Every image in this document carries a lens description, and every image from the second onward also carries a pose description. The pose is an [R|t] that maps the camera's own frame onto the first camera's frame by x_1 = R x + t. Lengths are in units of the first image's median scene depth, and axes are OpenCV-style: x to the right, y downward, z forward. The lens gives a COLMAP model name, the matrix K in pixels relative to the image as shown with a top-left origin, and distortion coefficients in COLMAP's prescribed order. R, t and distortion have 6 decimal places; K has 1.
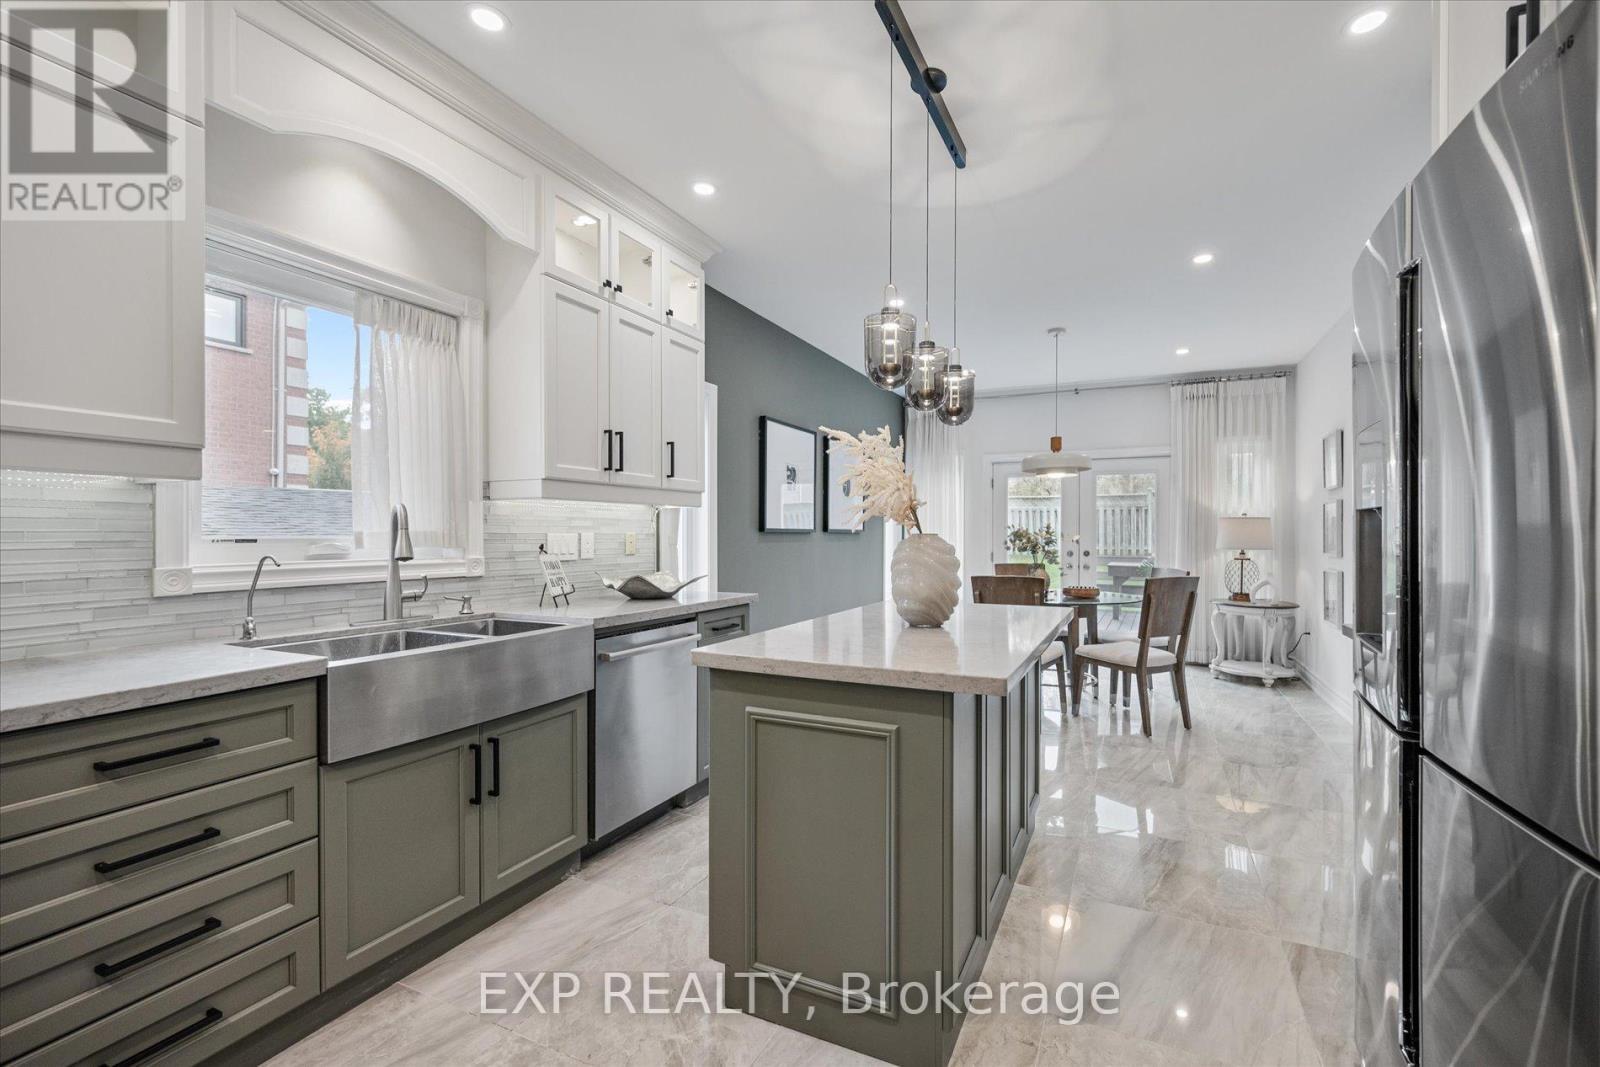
lens RADIAL K [[659.2, 0, 806.1], [0, 659.2, 531.1], [0, 0, 1]] dist [0.004188, 0.000397]
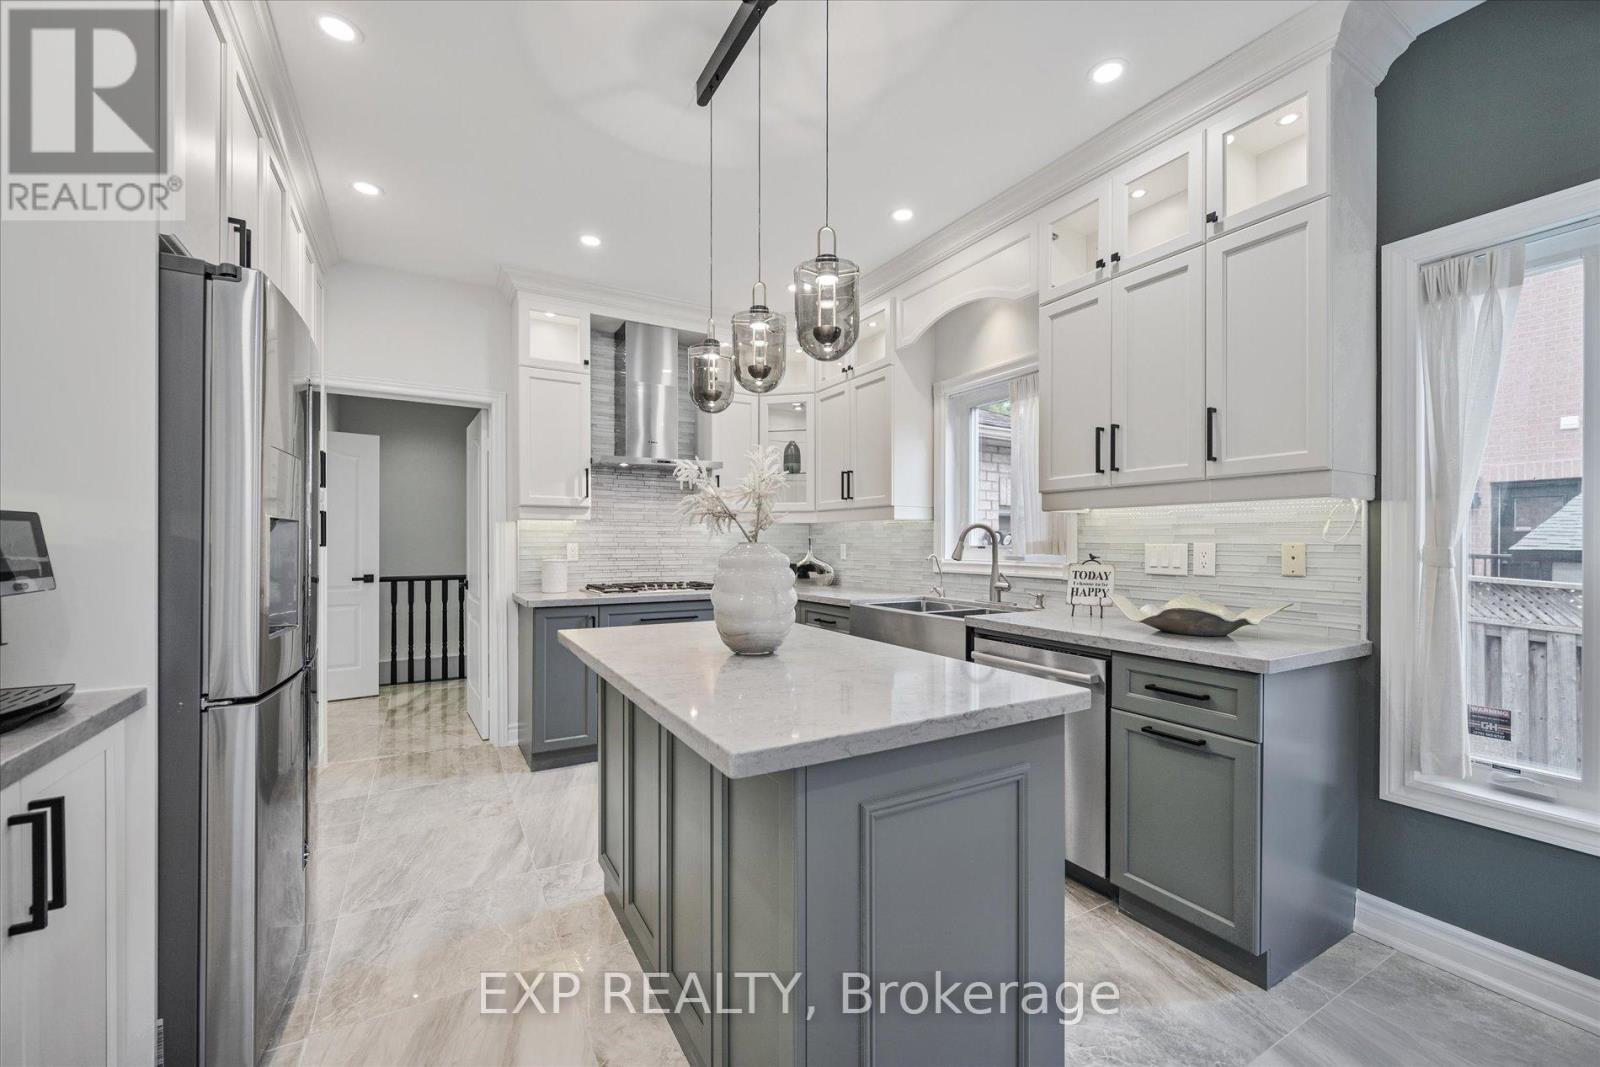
lens RADIAL K [[637.5, 0, 808.9], [0, 637.5, 542.2], [0, 0, 1]] dist [0.000001, 0.000693]
pose [[-0.534703, -0.000705, -0.845040, 0.329032], [0.001025, 0.999998, -0.001482, 0.001524], [0.845040, -0.001659, -0.534701, 0.579867]]
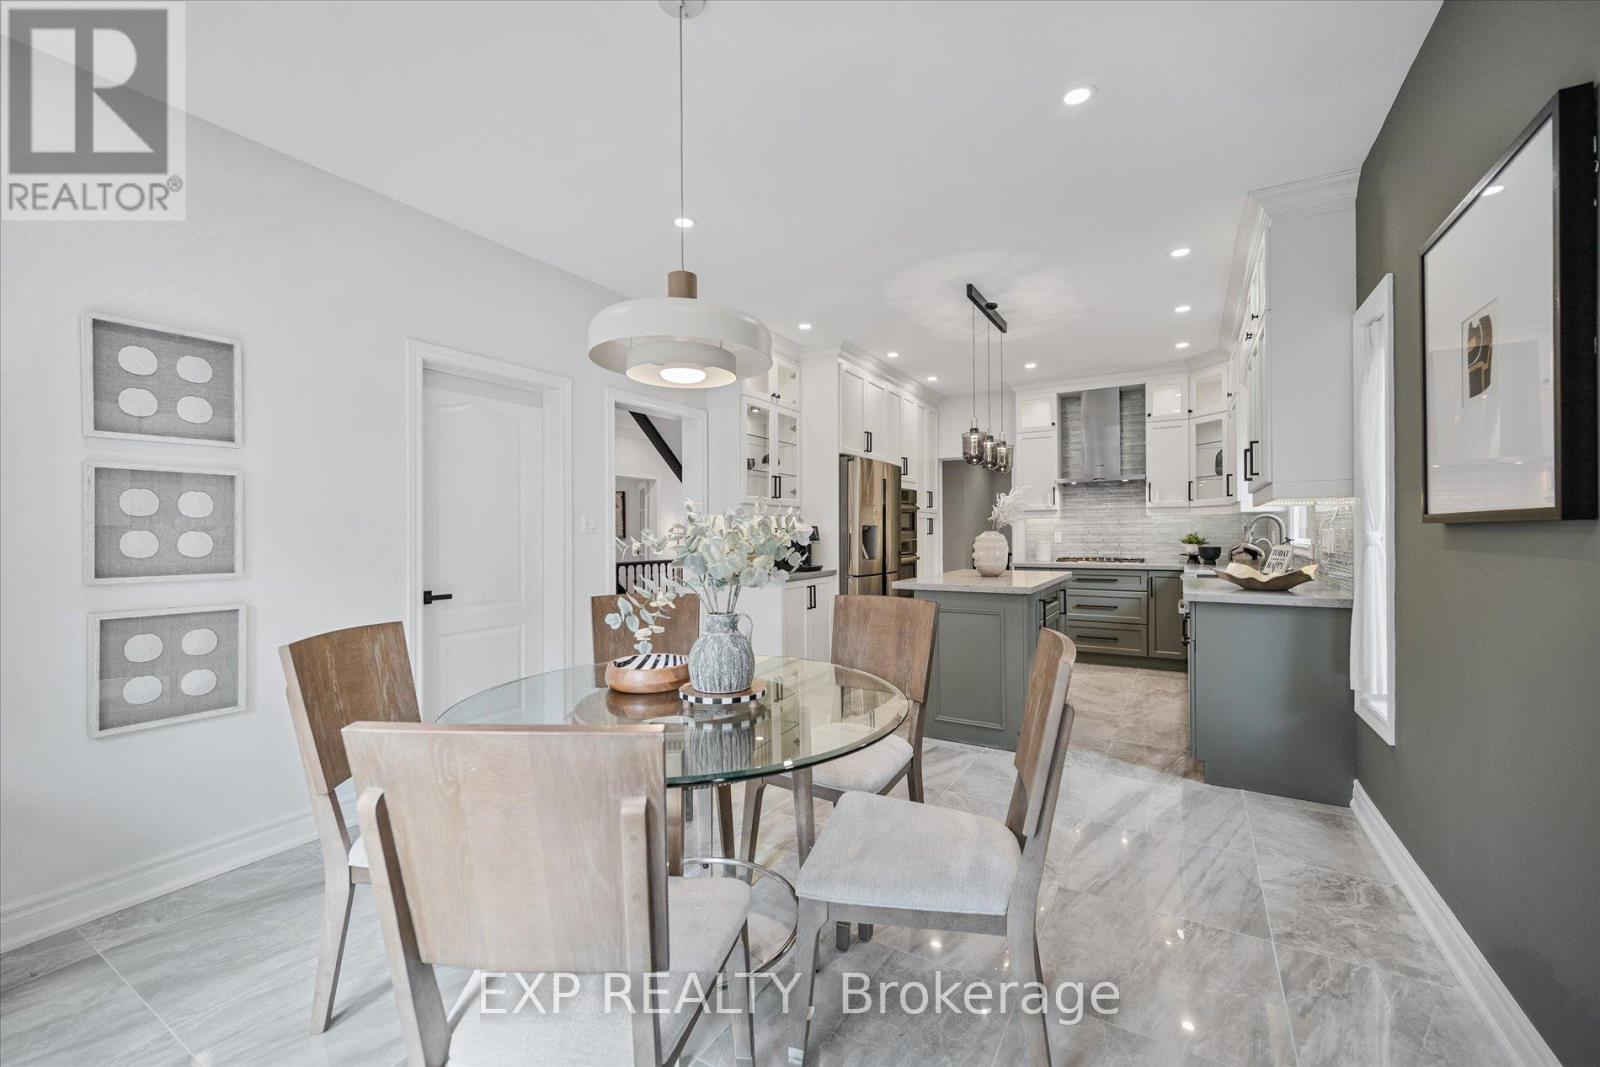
lens RADIAL K [[637.5, 0, 832.9], [0, 637.5, 528.7], [0, 0, 1]] dist [0.000001, 0.000693]
pose [[-0.999843, 0.007636, 0.015973, 0.254239], [0.007451, 0.999904, -0.011648, 0.005807], [-0.016060, -0.011527, -0.999805, 1.158705]]
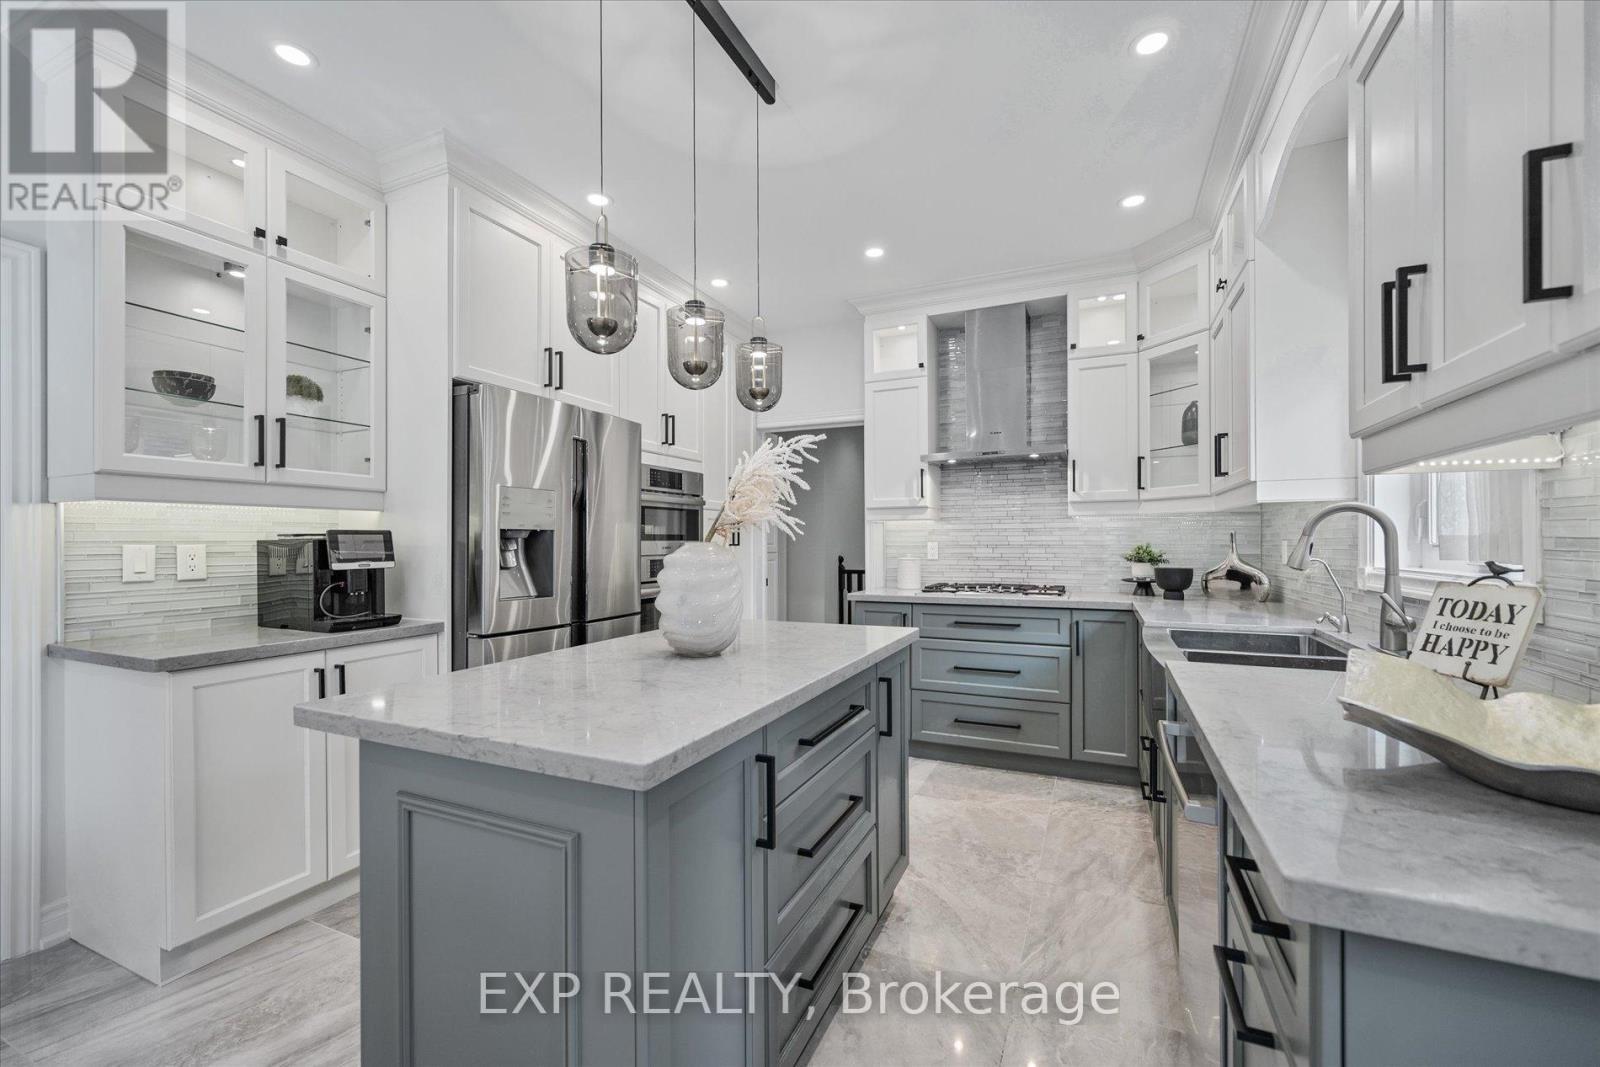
lens RADIAL K [[637.5, 0, 810.9], [0, 637.5, 537.8], [0, 0, 1]] dist [0.000001, 0.000693]
pose [[-0.997841, 0.006292, -0.065370, 0.044087], [0.006920, 0.999932, -0.009394, 0.002239], [0.065307, -0.009826, -0.997817, 0.700360]]
